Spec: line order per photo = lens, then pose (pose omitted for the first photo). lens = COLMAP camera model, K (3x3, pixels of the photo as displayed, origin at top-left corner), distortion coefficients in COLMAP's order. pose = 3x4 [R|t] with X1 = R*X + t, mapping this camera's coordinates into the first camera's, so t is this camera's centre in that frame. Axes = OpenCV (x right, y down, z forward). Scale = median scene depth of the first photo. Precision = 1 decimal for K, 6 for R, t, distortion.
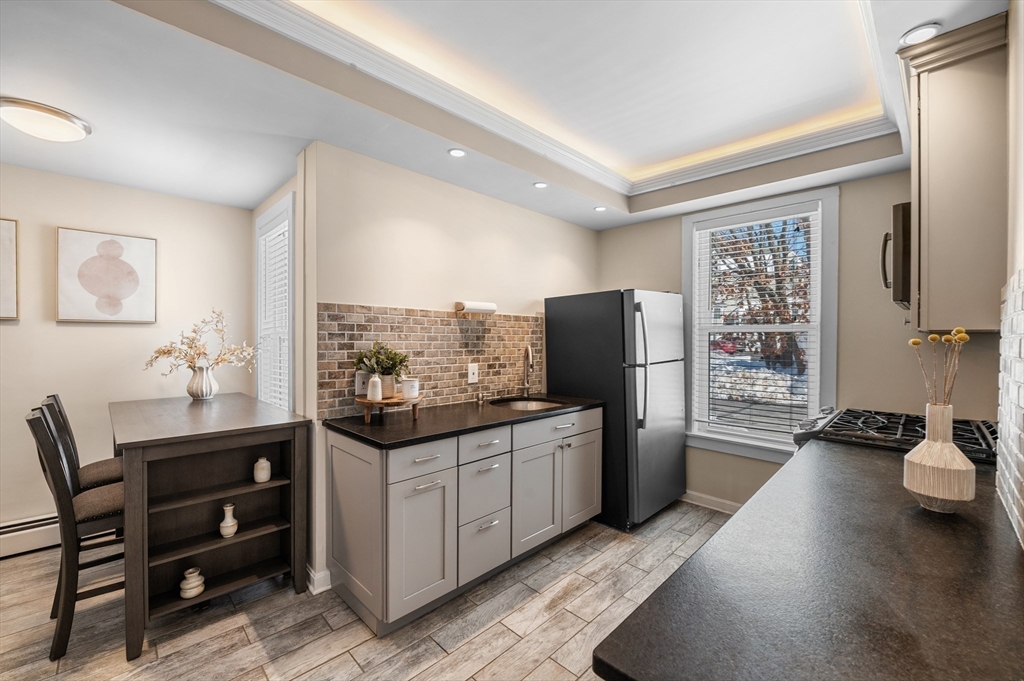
lens RADIAL K [[420.3, 0, 513.3], [0, 420.3, 339.4], [0, 0, 1]] dist [-0.010644, -0.000277]
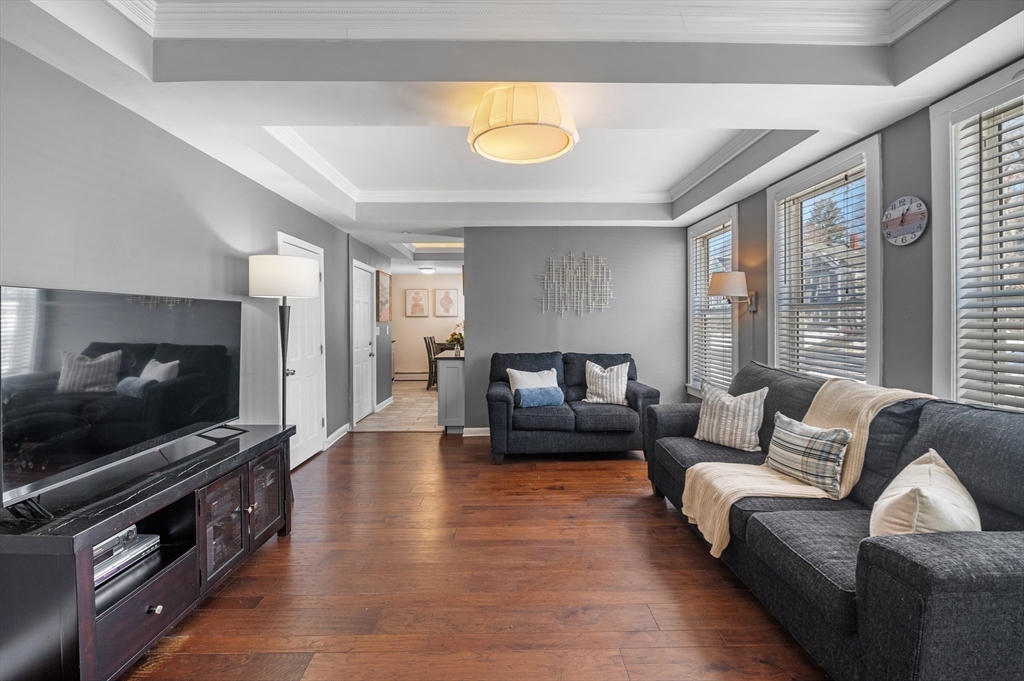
lens RADIAL K [[429.2, 0, 507.9], [0, 429.2, 324.1], [0, 0, 1]] dist [-0.009307, 0.000030]
pose [[0.715087, -0.009323, -0.698974, 1.758990], [0.003995, 0.999949, -0.009251, 0.053228], [0.699024, 0.003823, 0.715088, -1.098025]]
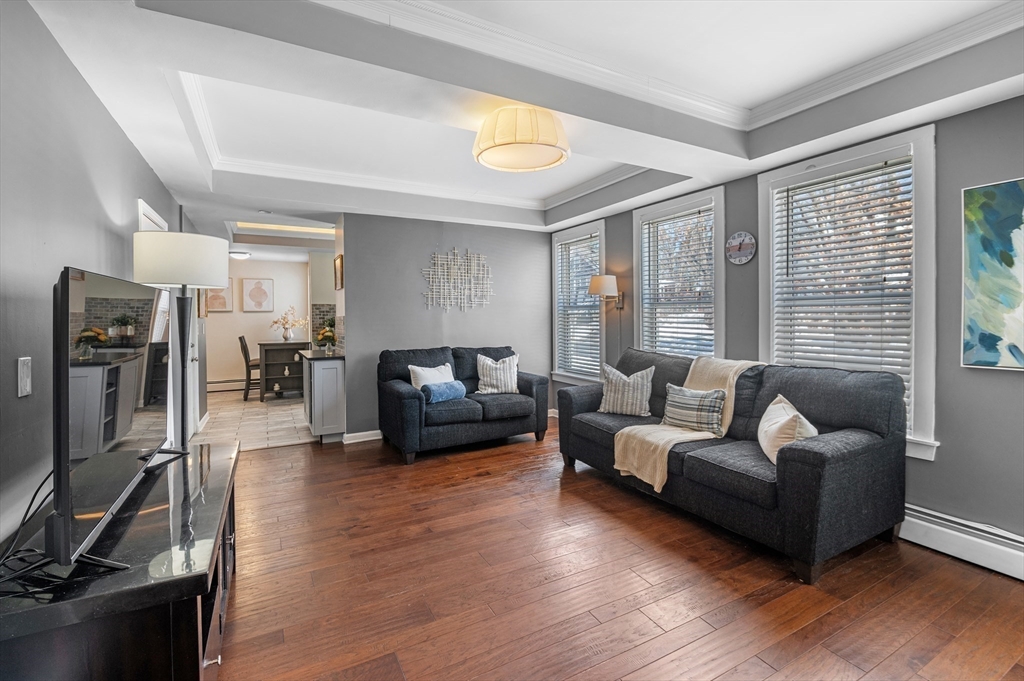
lens RADIAL K [[457.5, 0, 511.9], [0, 457.5, 322.4], [0, 0, 1]] dist [-0.001463, -0.000065]
pose [[0.957995, -0.013698, -0.286457, 1.490113], [0.014258, 0.999898, -0.000133, 0.054635], [0.286430, -0.003956, 0.958093, -1.409933]]
